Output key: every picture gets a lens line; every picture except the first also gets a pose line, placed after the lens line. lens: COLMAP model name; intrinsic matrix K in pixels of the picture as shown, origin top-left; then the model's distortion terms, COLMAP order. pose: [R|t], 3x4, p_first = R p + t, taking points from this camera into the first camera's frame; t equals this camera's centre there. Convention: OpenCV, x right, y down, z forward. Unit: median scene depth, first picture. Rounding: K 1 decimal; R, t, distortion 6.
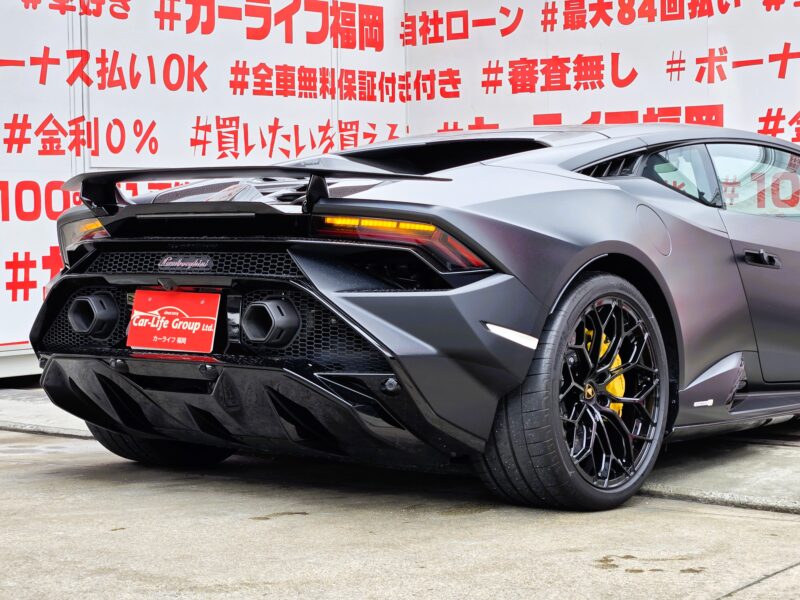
lens RADIAL K [[1584.4, 0, 400.0], [0, 1584.4, 300.0], [0, 0, 1]] dist [-0.343305, 3.231685]
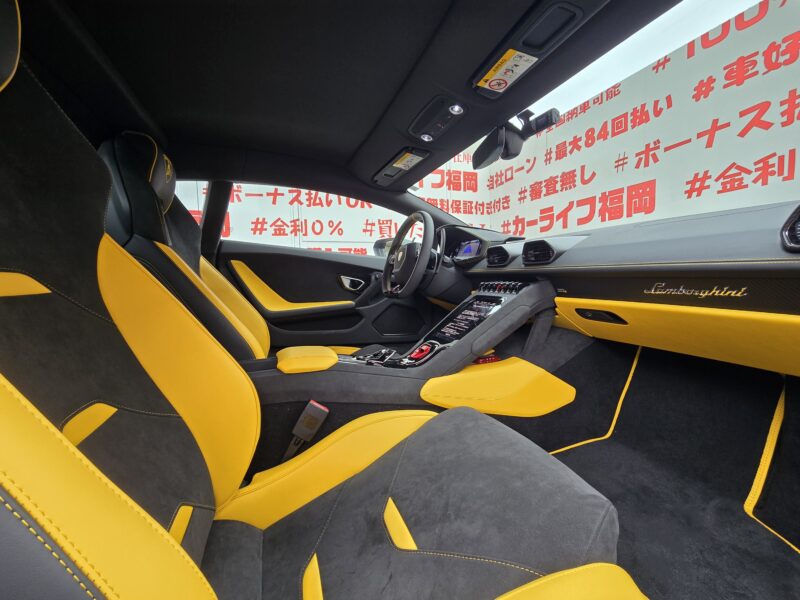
lens RADIAL K [[317.1, 0, 400.0], [0, 317.1, 300.0], [0, 0, 1]] dist [-0.013307, 0.000127]
pose [[0.866760, 0.032341, -0.497675, 0.150087], [-0.016307, 0.999199, 0.036532, -0.017025], [0.498458, -0.023548, 0.866594, 0.630266]]
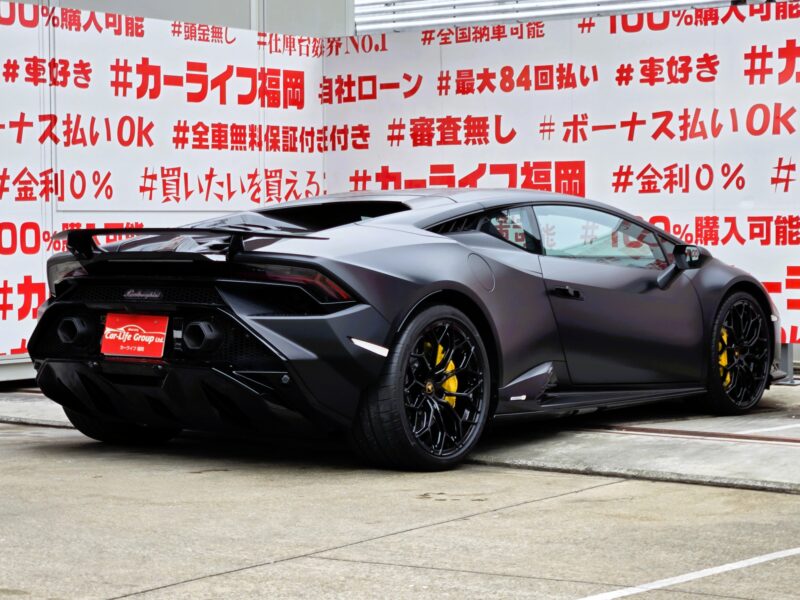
lens RADIAL K [[1584.4, 0, 400.0], [0, 1584.4, 300.0], [0, 0, 1]] dist [-0.343305, 3.231685]
pose [[0.999206, 0.006571, 0.039295, 0.018270], [-0.006008, 0.999878, -0.014434, 0.000272], [-0.039385, 0.014187, 0.999123, -0.200191]]
